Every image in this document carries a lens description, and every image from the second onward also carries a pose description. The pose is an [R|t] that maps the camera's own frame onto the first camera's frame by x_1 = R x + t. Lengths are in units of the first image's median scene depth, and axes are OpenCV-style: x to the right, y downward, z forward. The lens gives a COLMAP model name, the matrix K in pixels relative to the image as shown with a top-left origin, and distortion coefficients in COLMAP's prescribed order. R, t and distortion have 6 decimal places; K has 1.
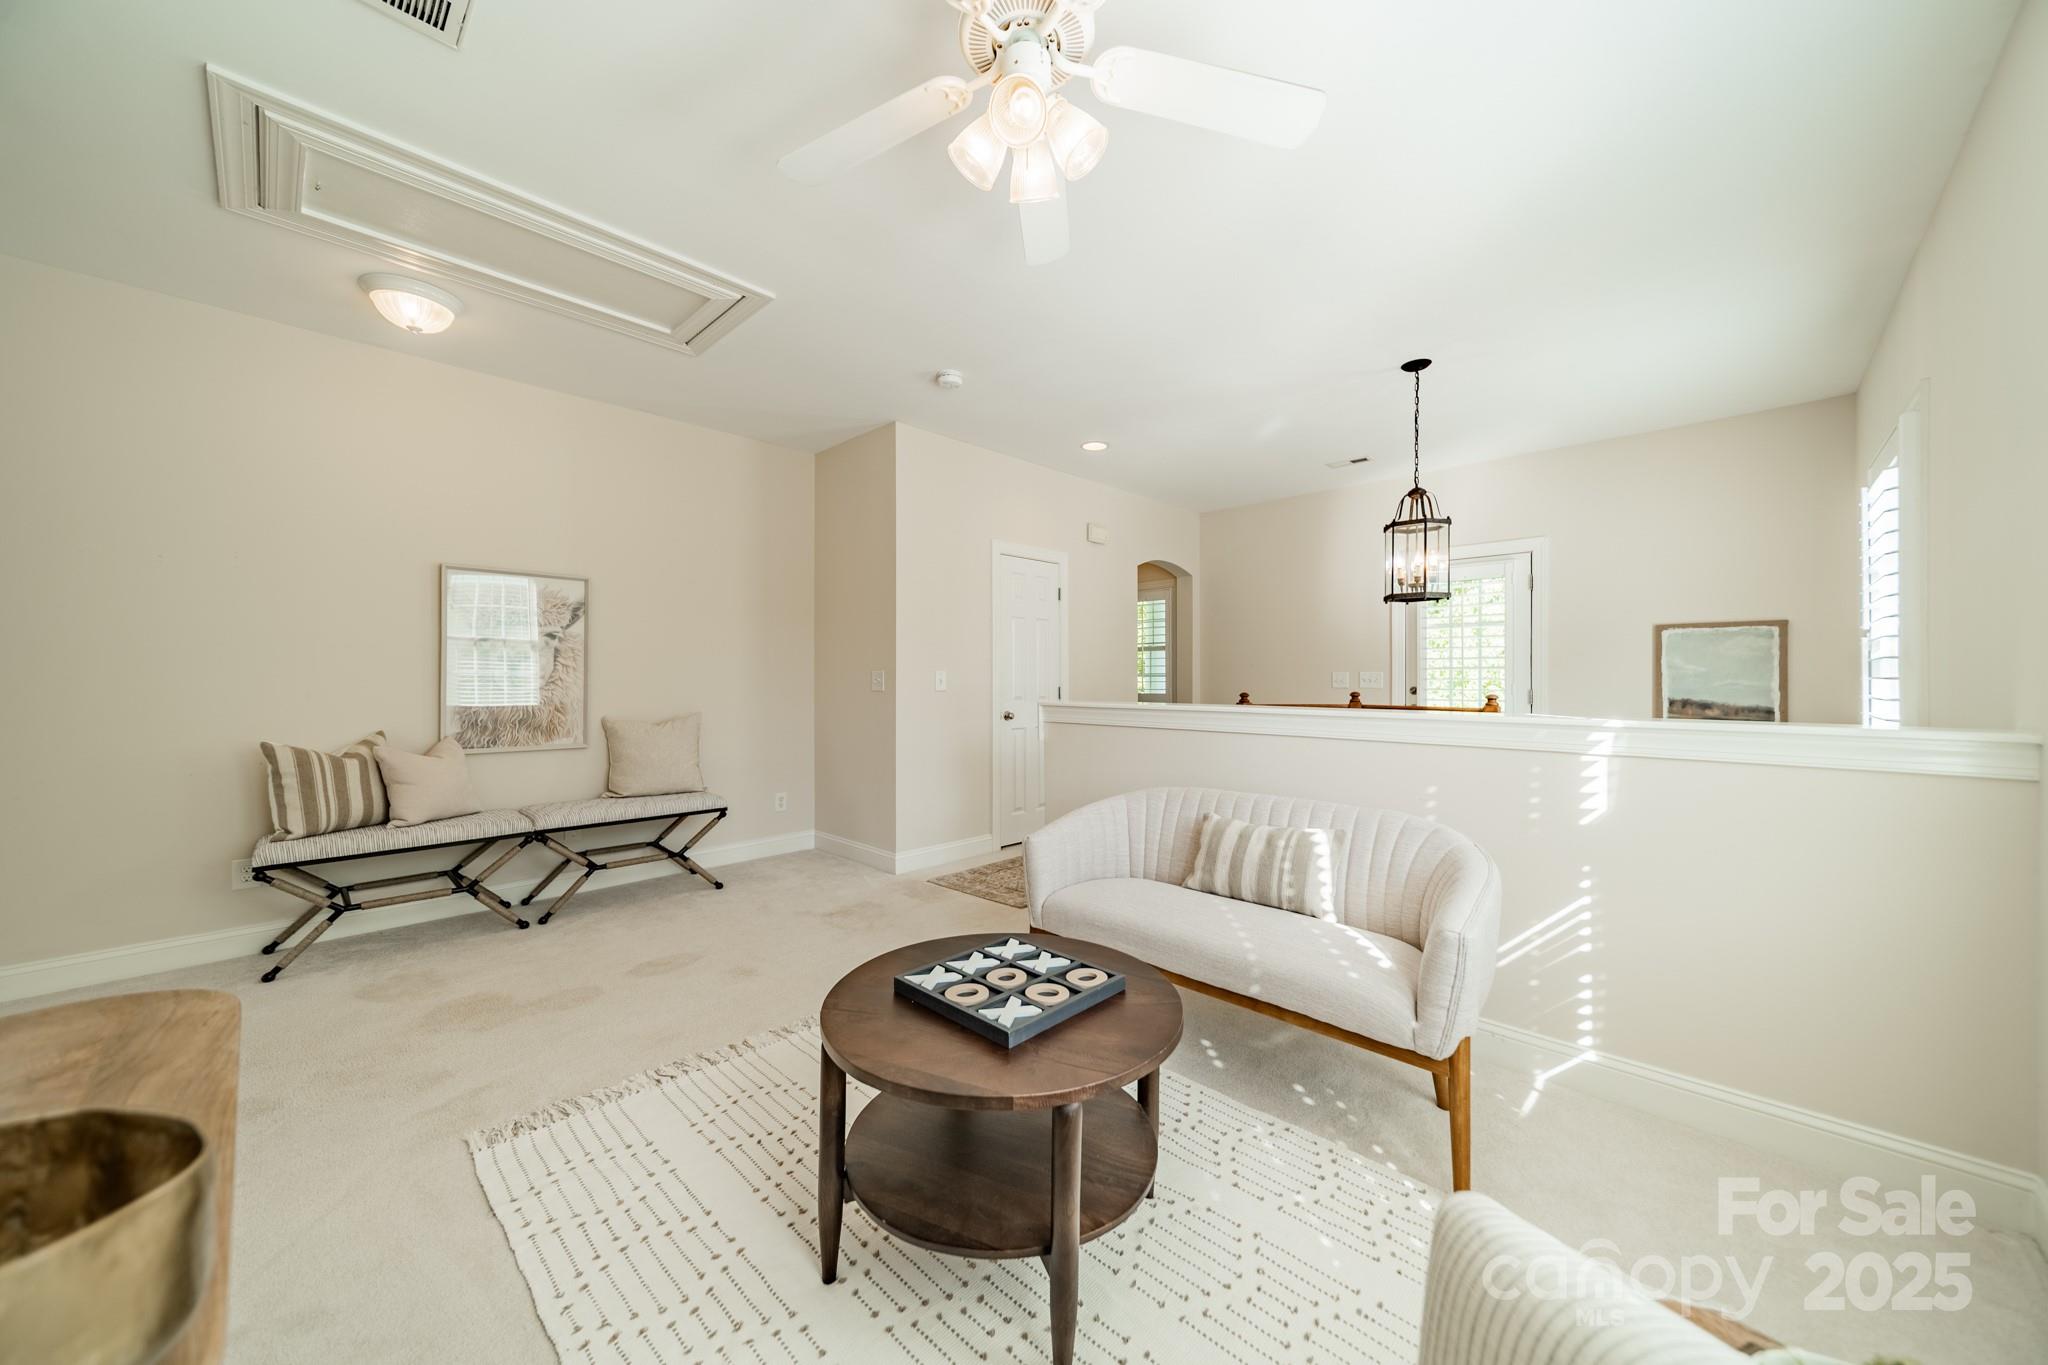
lens RADIAL K [[730.7, 0, 1023.9], [0, 730.7, 676.6], [0, 0, 1]] dist [0.010497, 0.000006]
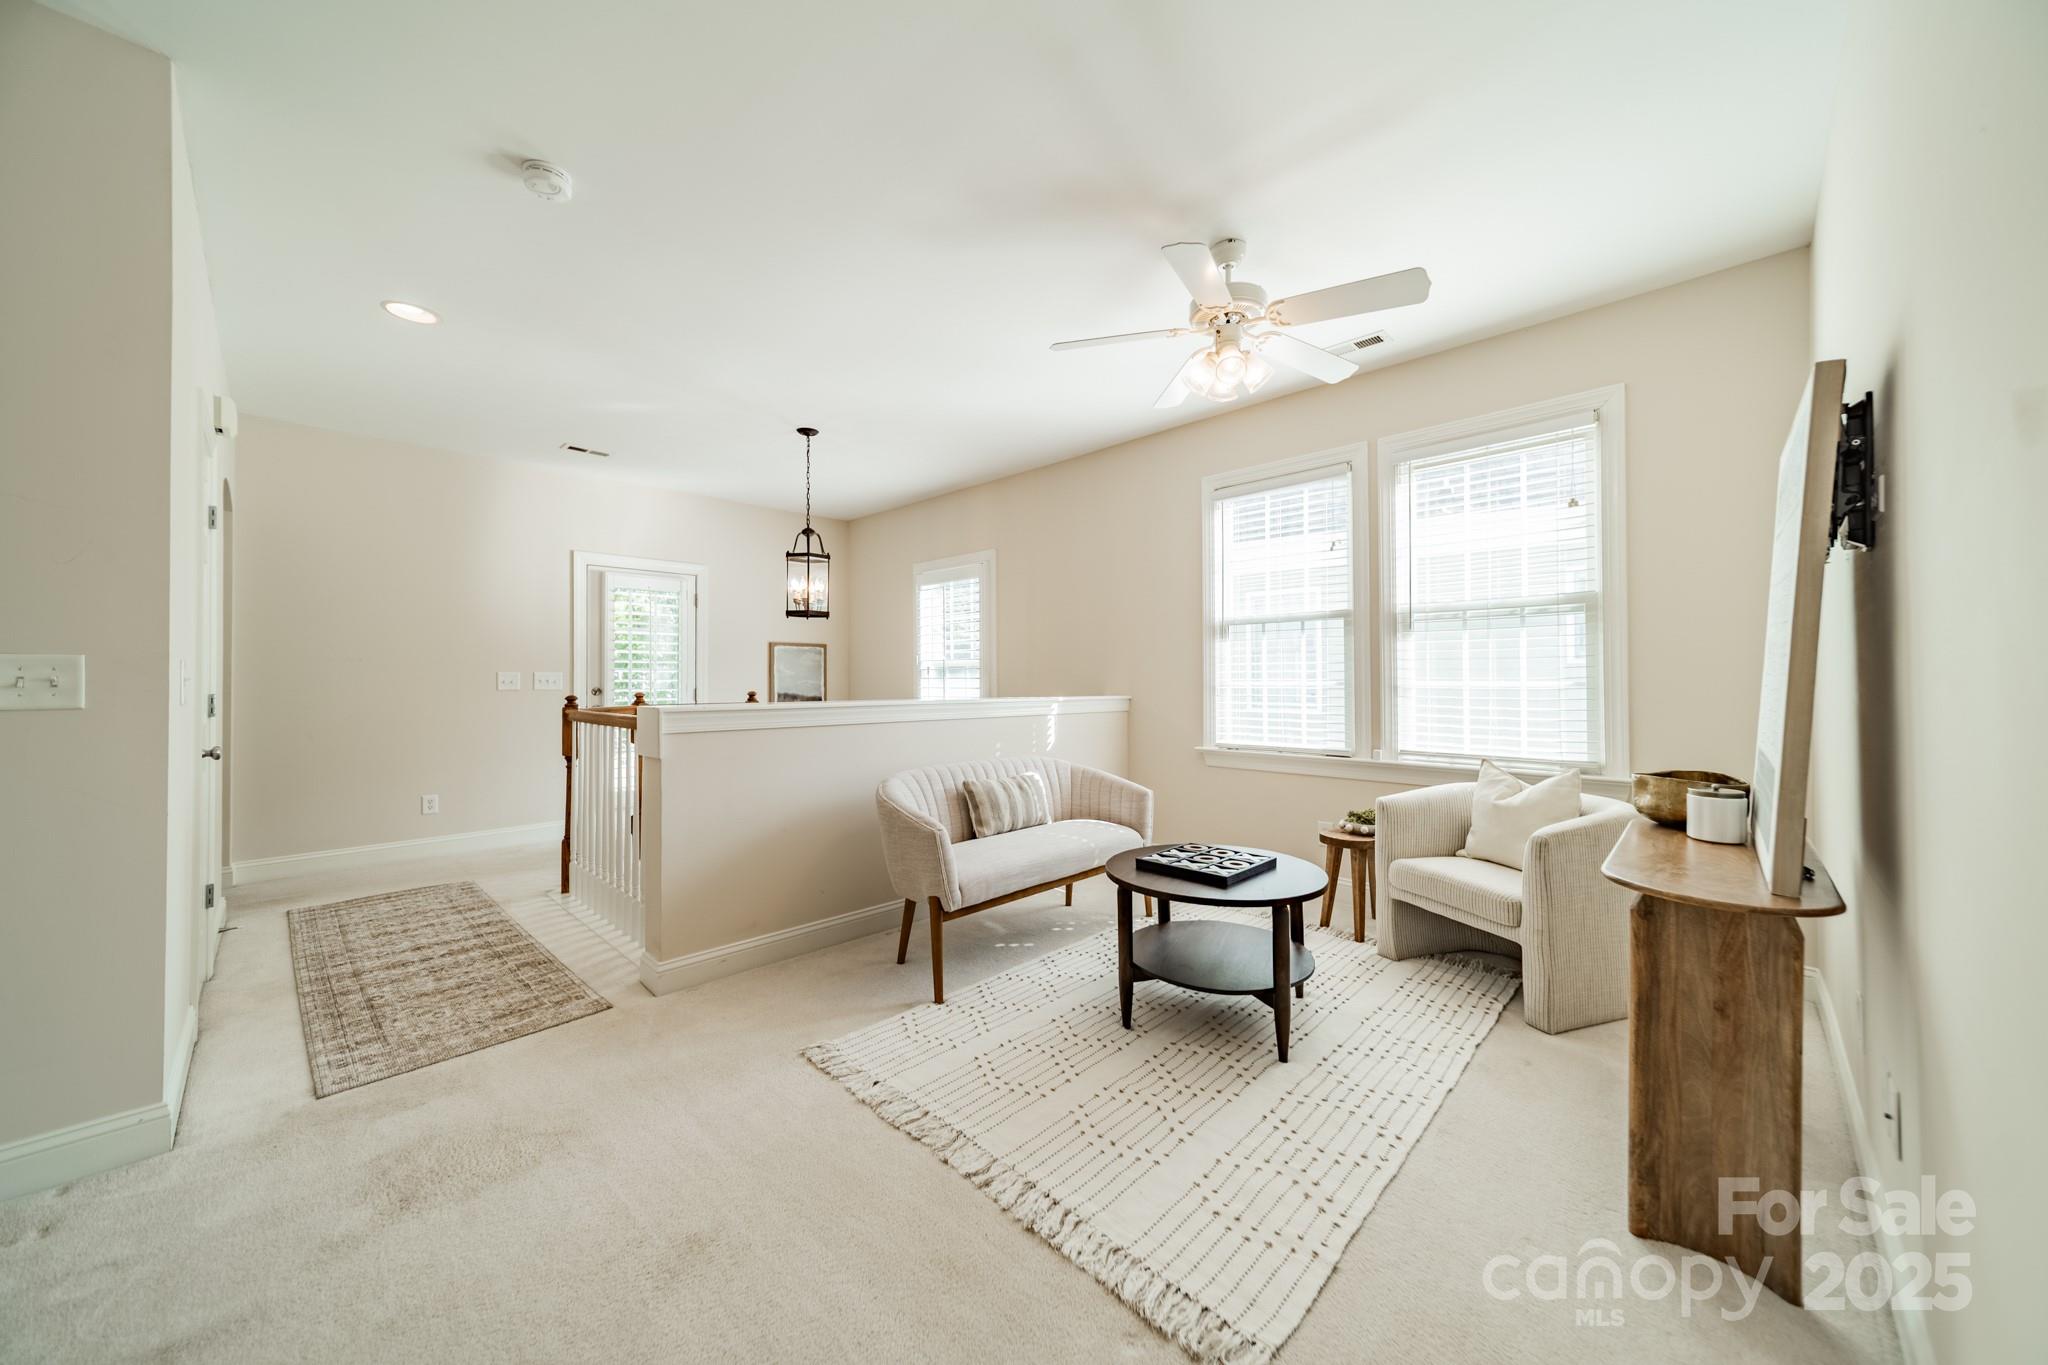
lens RADIAL K [[730.7, 0, 1023.9], [0, 730.7, 676.6], [0, 0, 1]] dist [0.010497, 0.000006]
pose [[-0.004951, 0.004823, 0.999976, -0.744921], [-0.001160, 0.999988, -0.004829, 0.005416], [-0.999987, -0.001184, -0.004945, 0.645444]]
